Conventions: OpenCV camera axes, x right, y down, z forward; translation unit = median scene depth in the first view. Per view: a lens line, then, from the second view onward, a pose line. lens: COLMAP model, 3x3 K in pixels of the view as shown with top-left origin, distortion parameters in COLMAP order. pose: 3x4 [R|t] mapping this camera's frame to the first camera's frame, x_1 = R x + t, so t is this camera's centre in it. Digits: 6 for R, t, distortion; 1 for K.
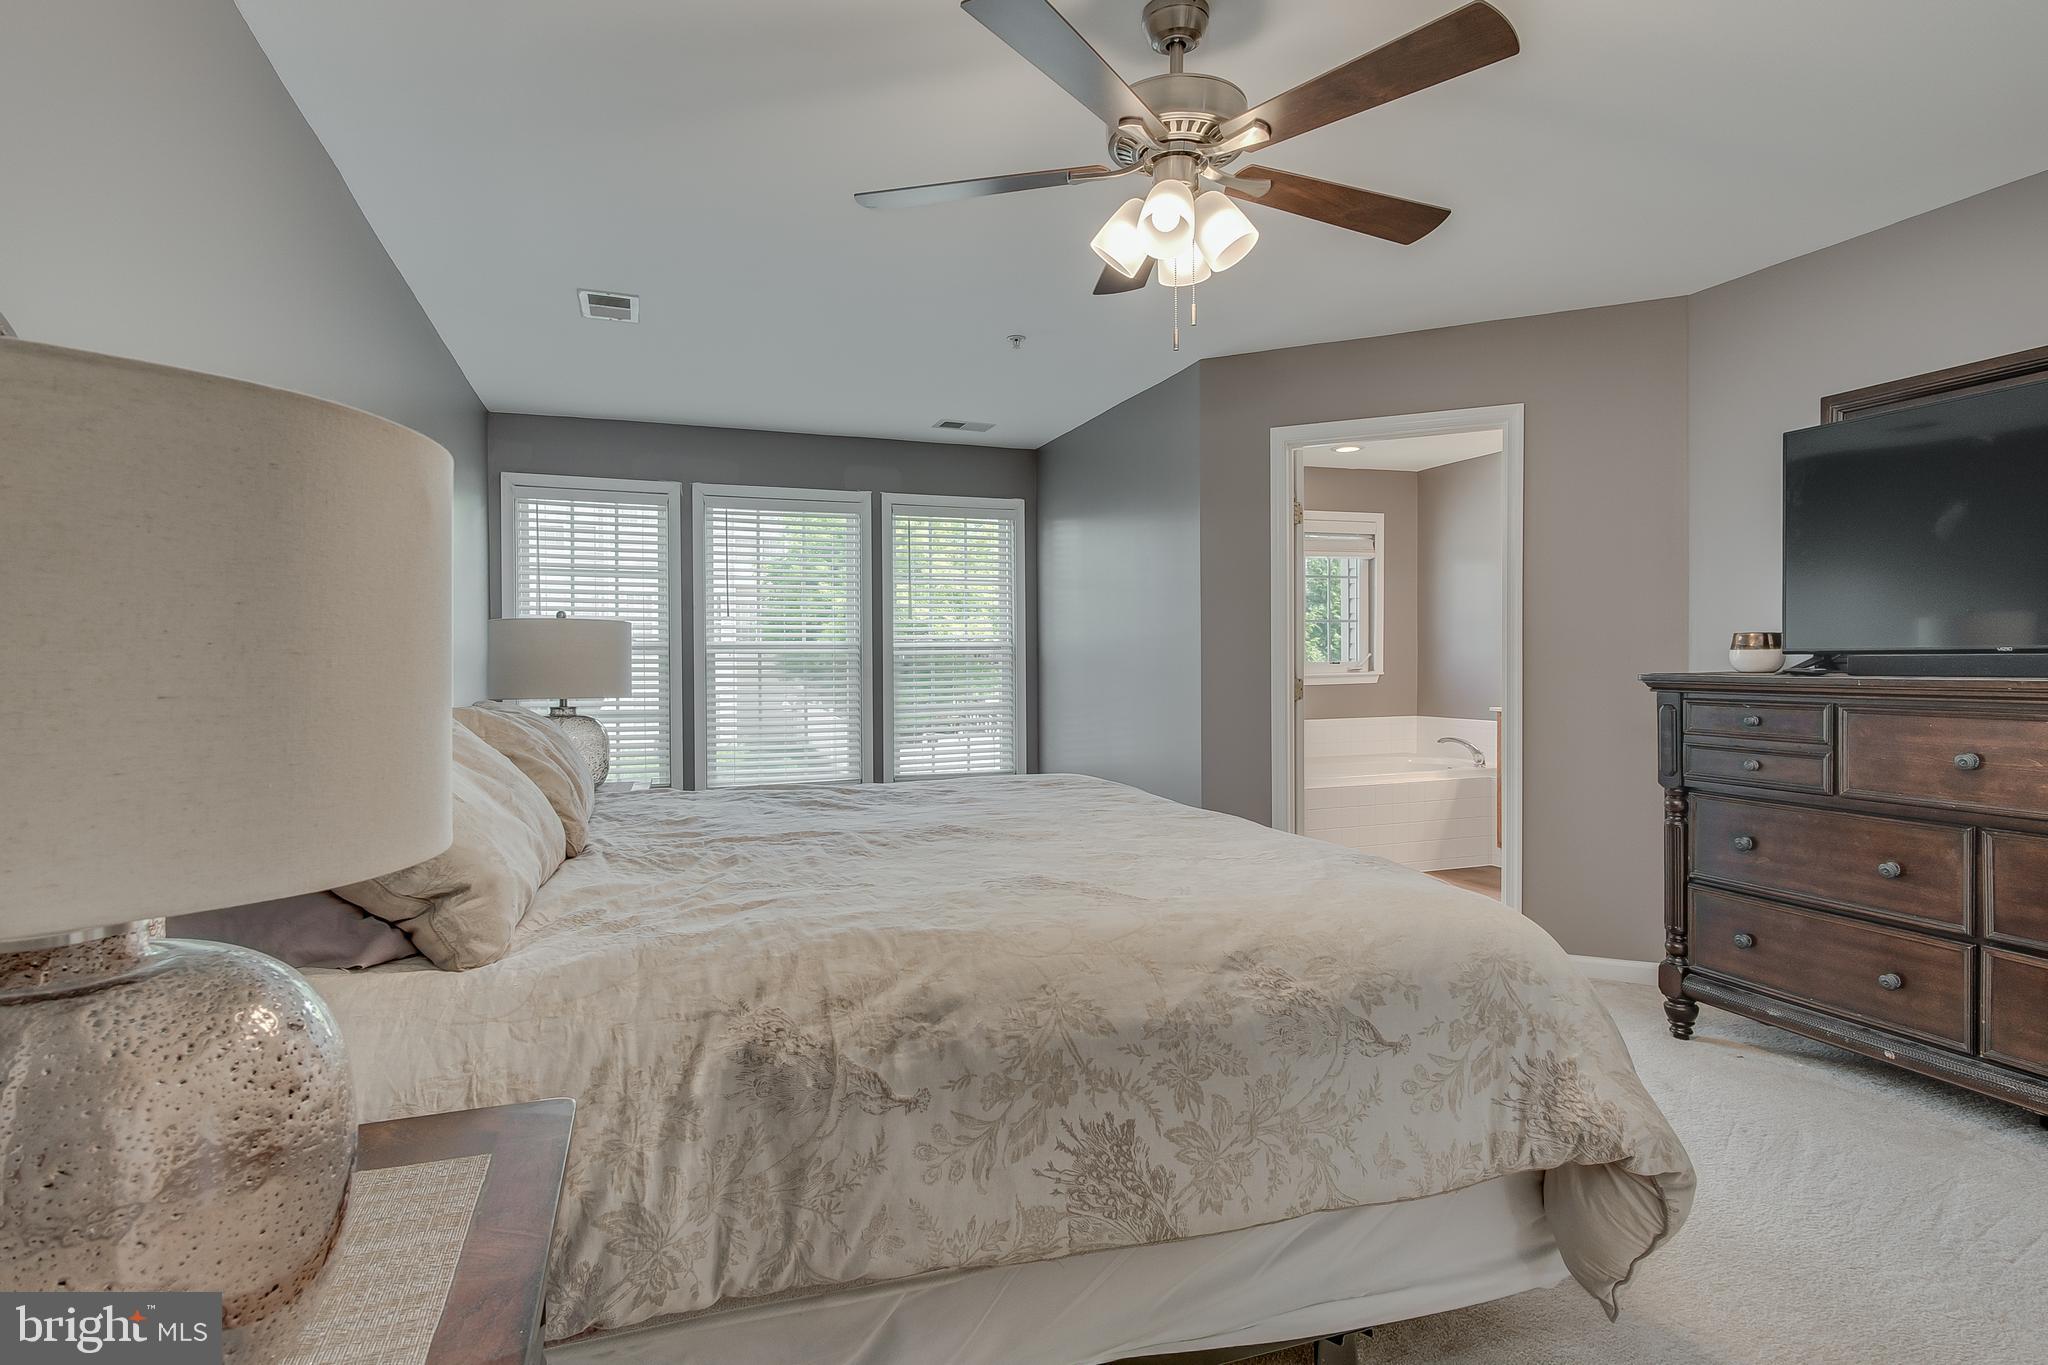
lens RADIAL K [[1074.4, 0, 1024.0], [0, 1074.4, 682.5], [0, 0, 1]] dist [0.003453, 0.000395]
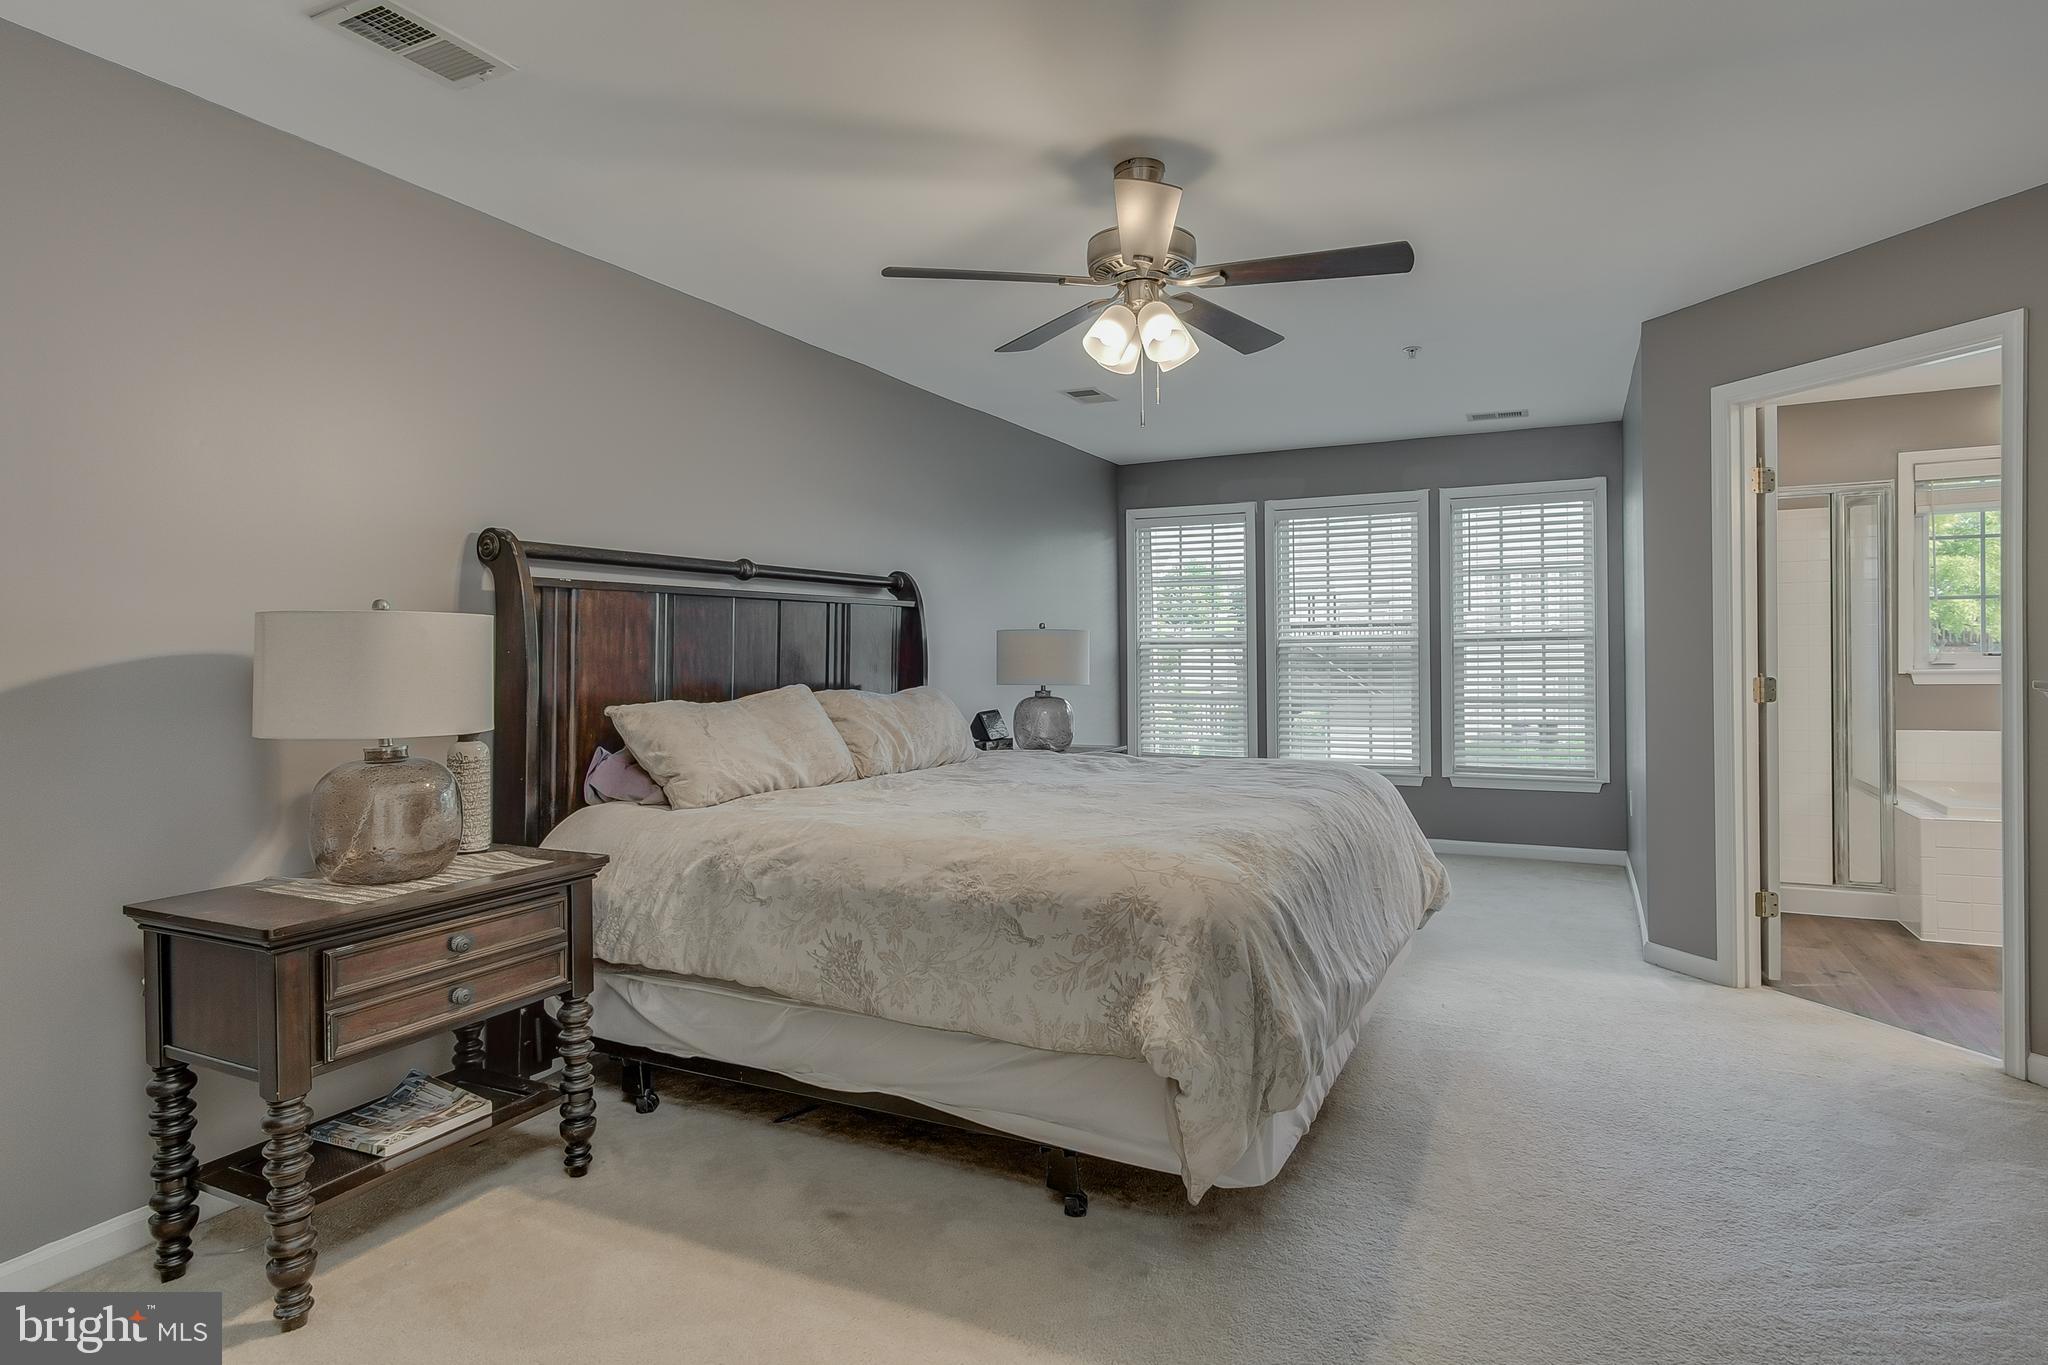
lens RADIAL K [[1100.3, 0, 1029.0], [0, 1100.3, 655.7], [0, 0, 1]] dist [0.003757, 0.000667]
pose [[0.695008, -0.001128, -0.719001, 1.473998], [-0.005481, 0.999961, -0.006867, -0.036025], [0.718981, 0.008714, 0.694975, -0.033040]]
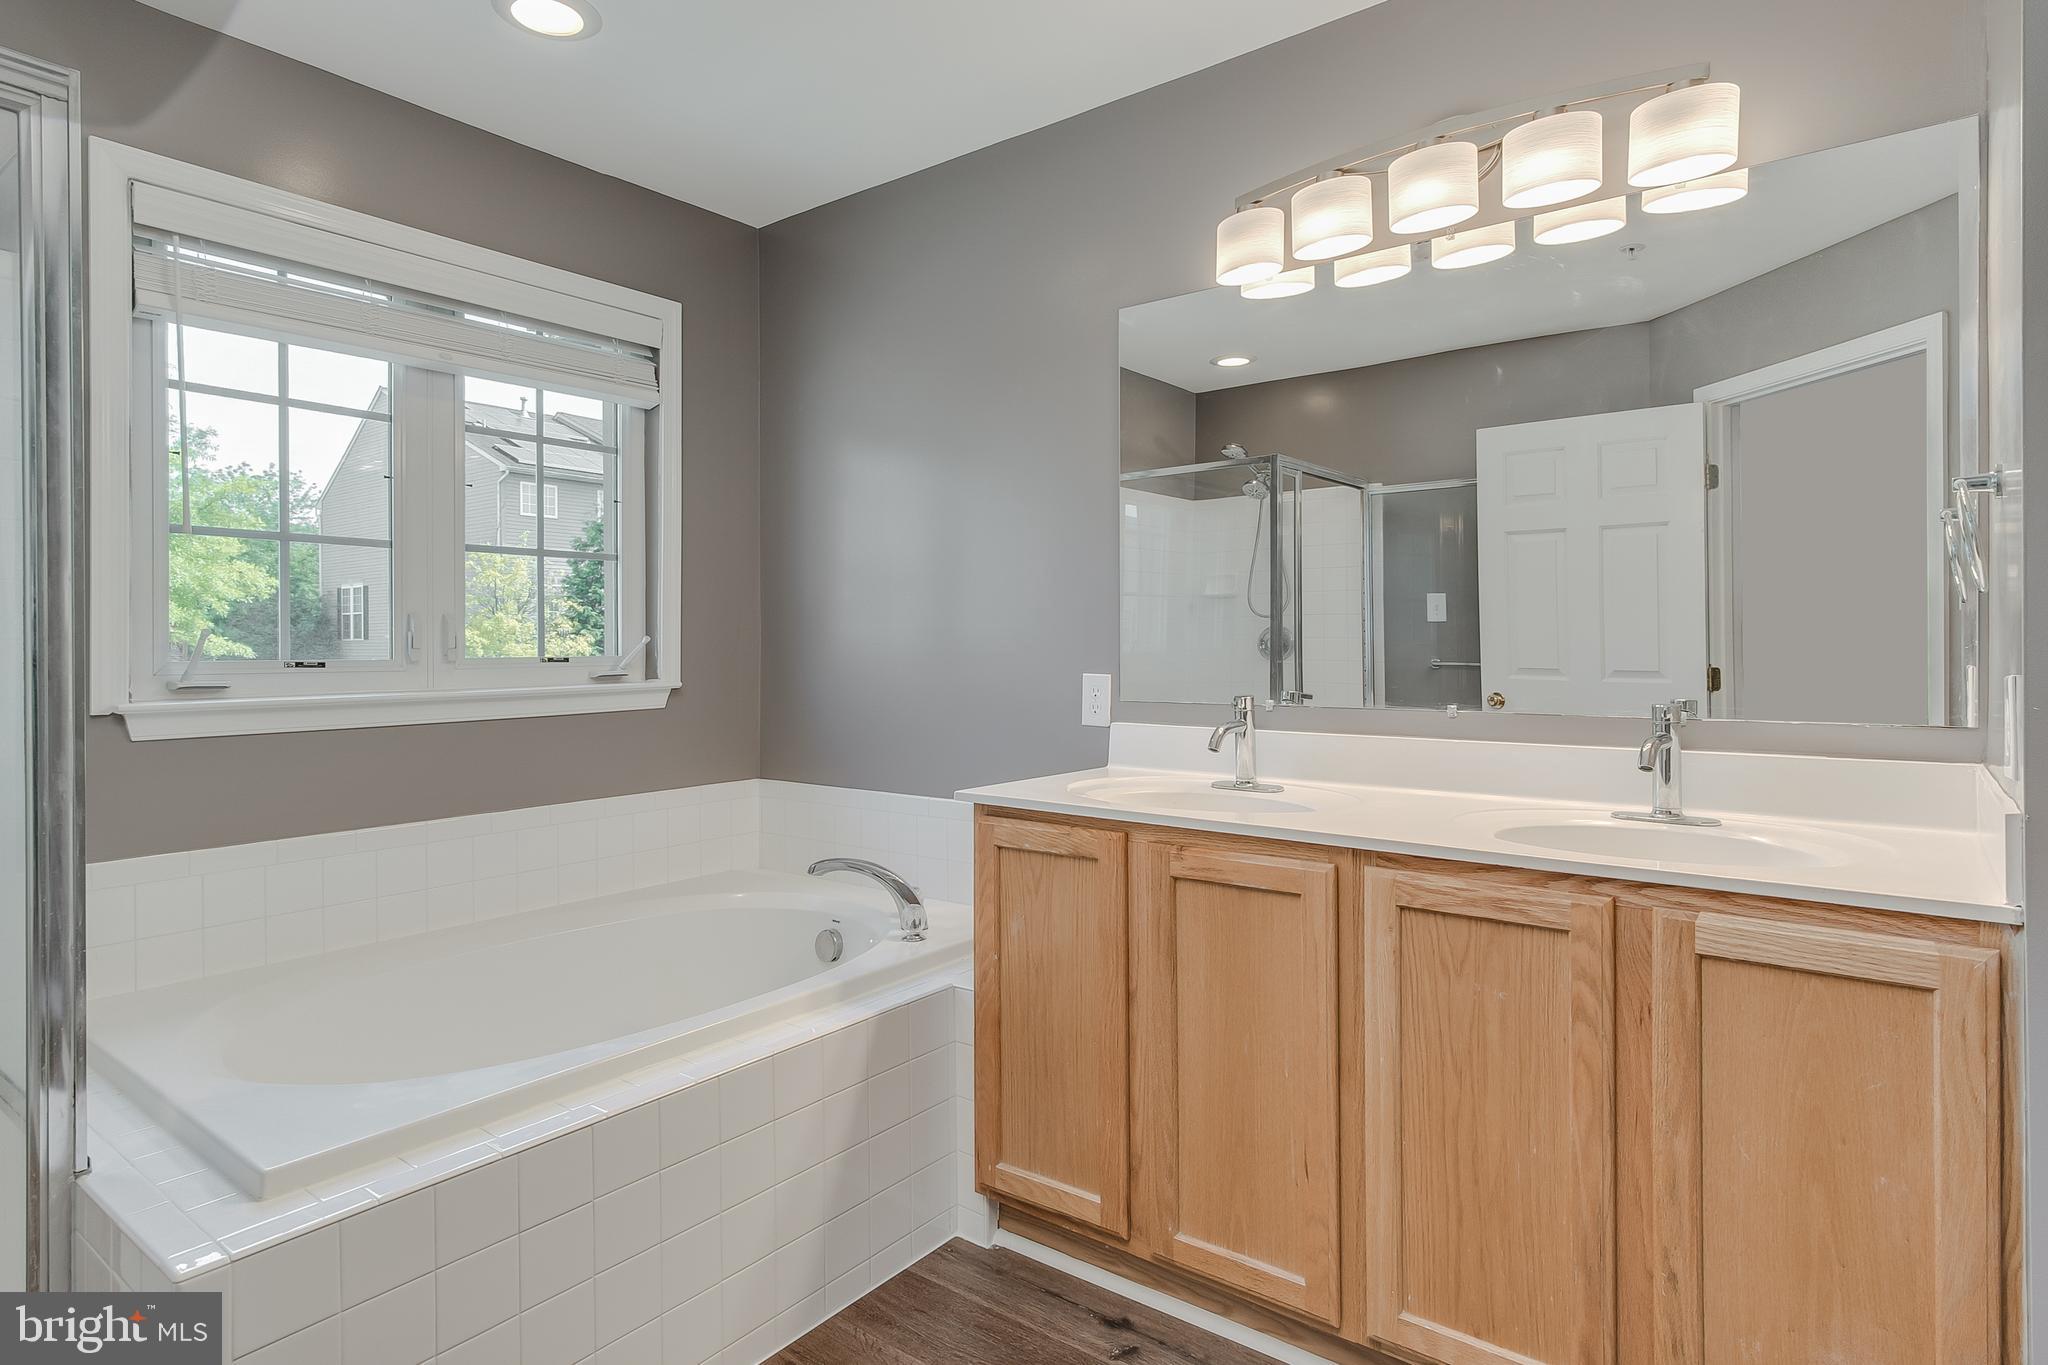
lens RADIAL K [[1100.3, 0, 1029.0], [0, 1100.3, 655.7], [0, 0, 1]] dist [0.003757, 0.000667]
pose [[0.839193, 0.000821, 0.543833, 1.075842], [0.008411, 0.999860, -0.014488, -0.060860], [-0.543769, 0.016732, 0.839068, 2.838507]]
